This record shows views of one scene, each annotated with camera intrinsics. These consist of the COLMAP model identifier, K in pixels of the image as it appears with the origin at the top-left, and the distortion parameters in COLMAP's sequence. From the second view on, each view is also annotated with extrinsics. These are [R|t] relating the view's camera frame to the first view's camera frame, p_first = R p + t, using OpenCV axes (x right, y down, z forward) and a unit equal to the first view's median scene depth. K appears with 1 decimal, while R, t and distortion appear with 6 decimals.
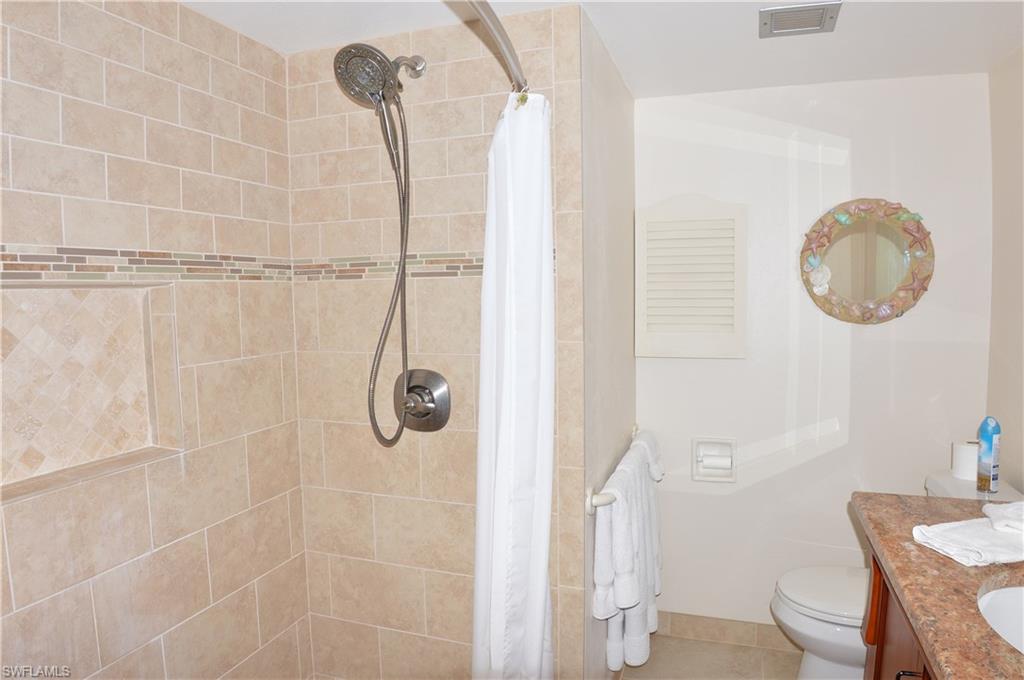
lens RADIAL K [[659.9, 0, 505.3], [0, 659.9, 337.4], [0, 0, 1]] dist [-0.094538, 0.010133]
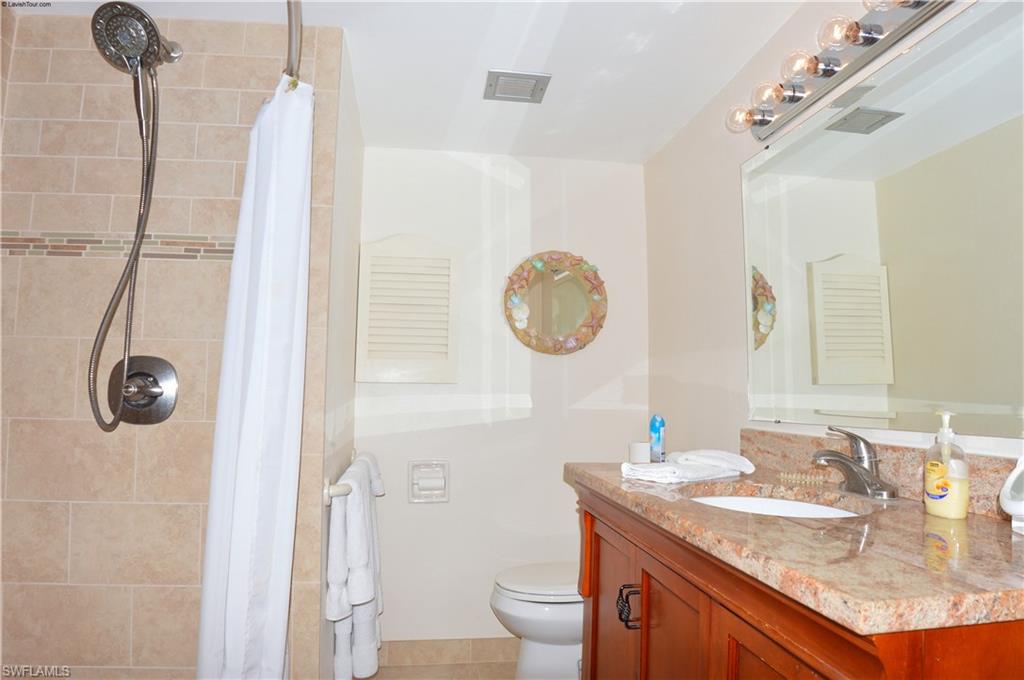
lens RADIAL K [[659.9, 0, 507.1], [0, 659.9, 342.4], [0, 0, 1]] dist [-0.094538, 0.010133]
pose [[0.882602, 0.069093, 0.465016, -0.097183], [0.007931, 0.986812, -0.161676, 0.175435], [-0.470054, 0.146384, 0.870414, -0.020832]]
